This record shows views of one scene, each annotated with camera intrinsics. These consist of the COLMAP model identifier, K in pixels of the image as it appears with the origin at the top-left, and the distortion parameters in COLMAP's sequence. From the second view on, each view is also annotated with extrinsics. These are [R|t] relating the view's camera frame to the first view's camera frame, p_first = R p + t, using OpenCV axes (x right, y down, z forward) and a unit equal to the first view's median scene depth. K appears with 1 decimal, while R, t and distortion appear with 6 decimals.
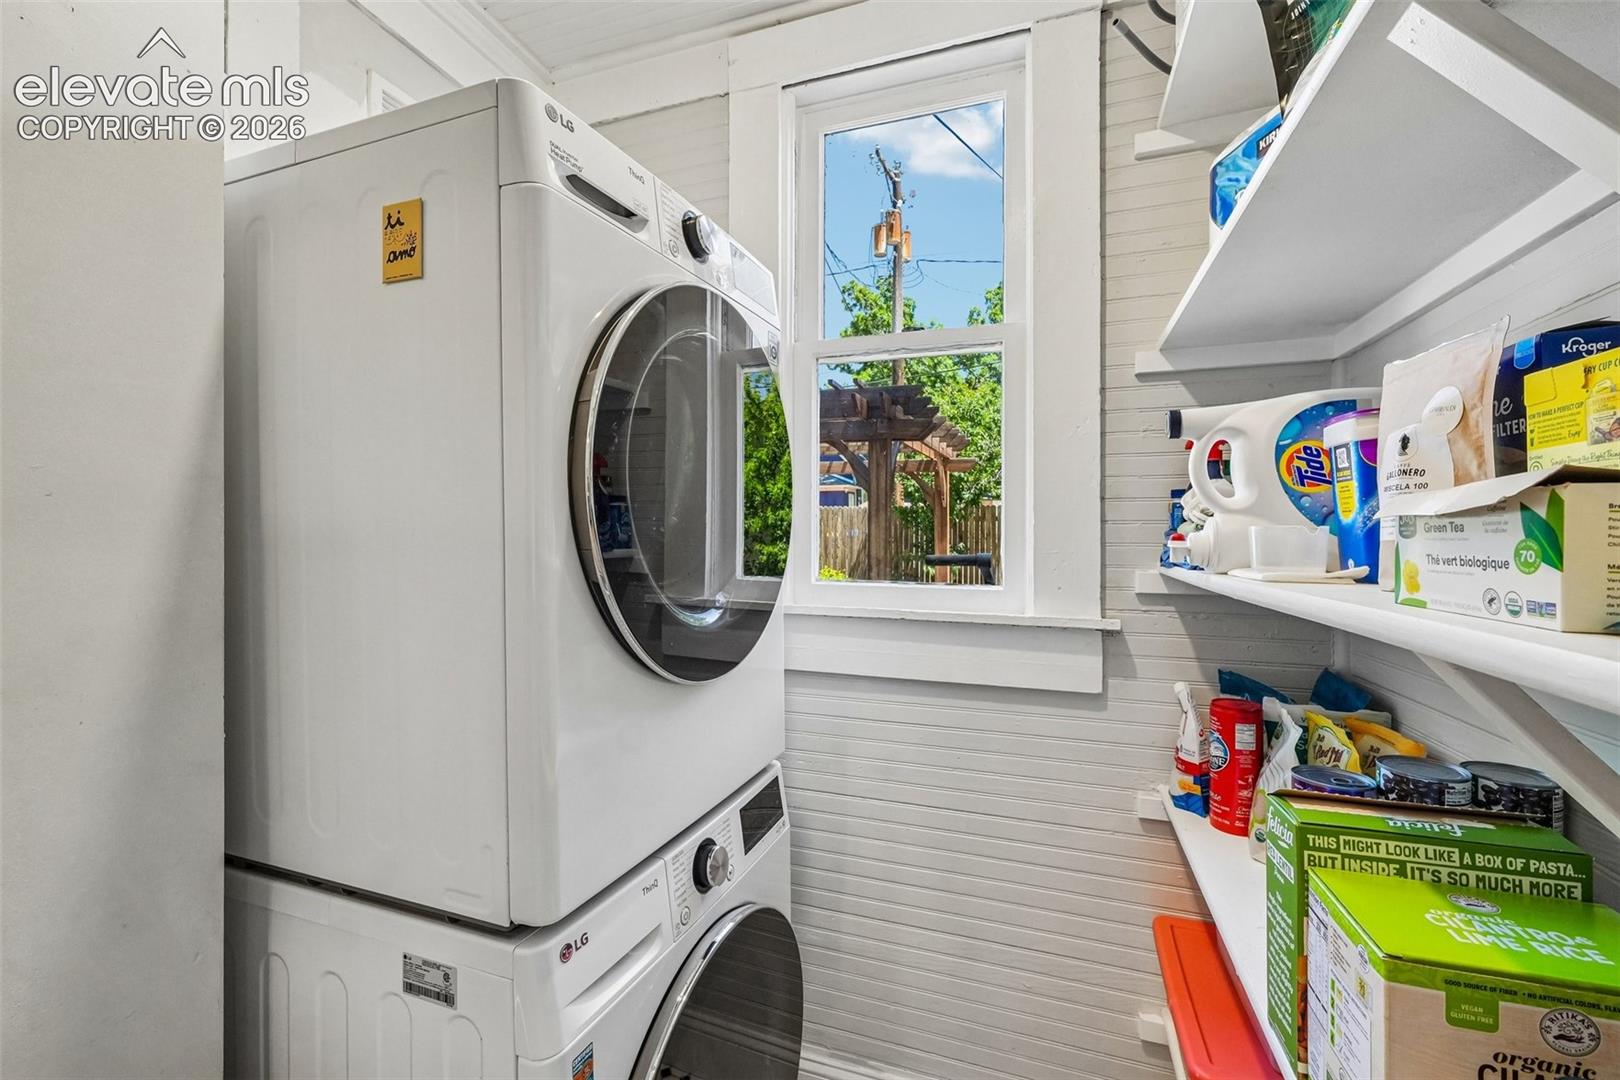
lens RADIAL K [[698.2, 0, 825.9], [0, 698.2, 532.1], [0, 0, 1]] dist [0.000317, 0.000360]
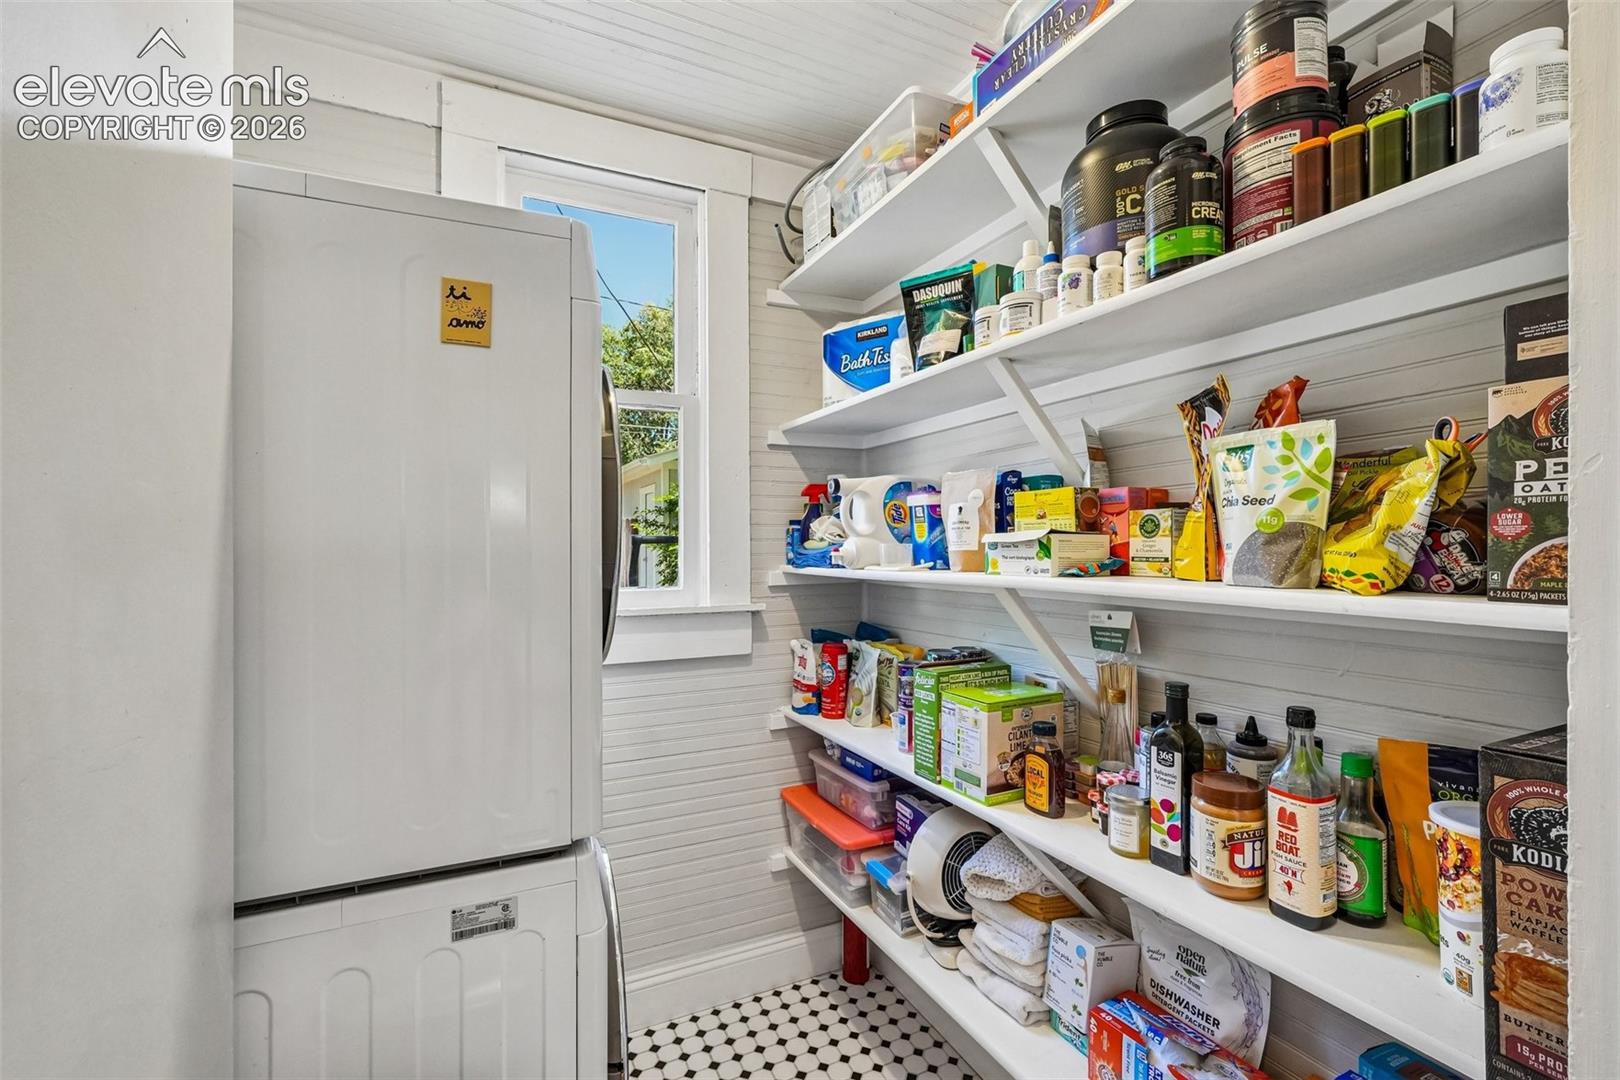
lens RADIAL K [[691.0, 0, 816.1], [0, 691.0, 544.6], [0, 0, 1]] dist [-0.003923, -0.000031]
pose [[0.701470, -0.006252, 0.712671, -0.884921], [0.005079, 0.999980, 0.003773, -0.014124], [-0.712681, 0.000973, 0.701488, -0.228143]]
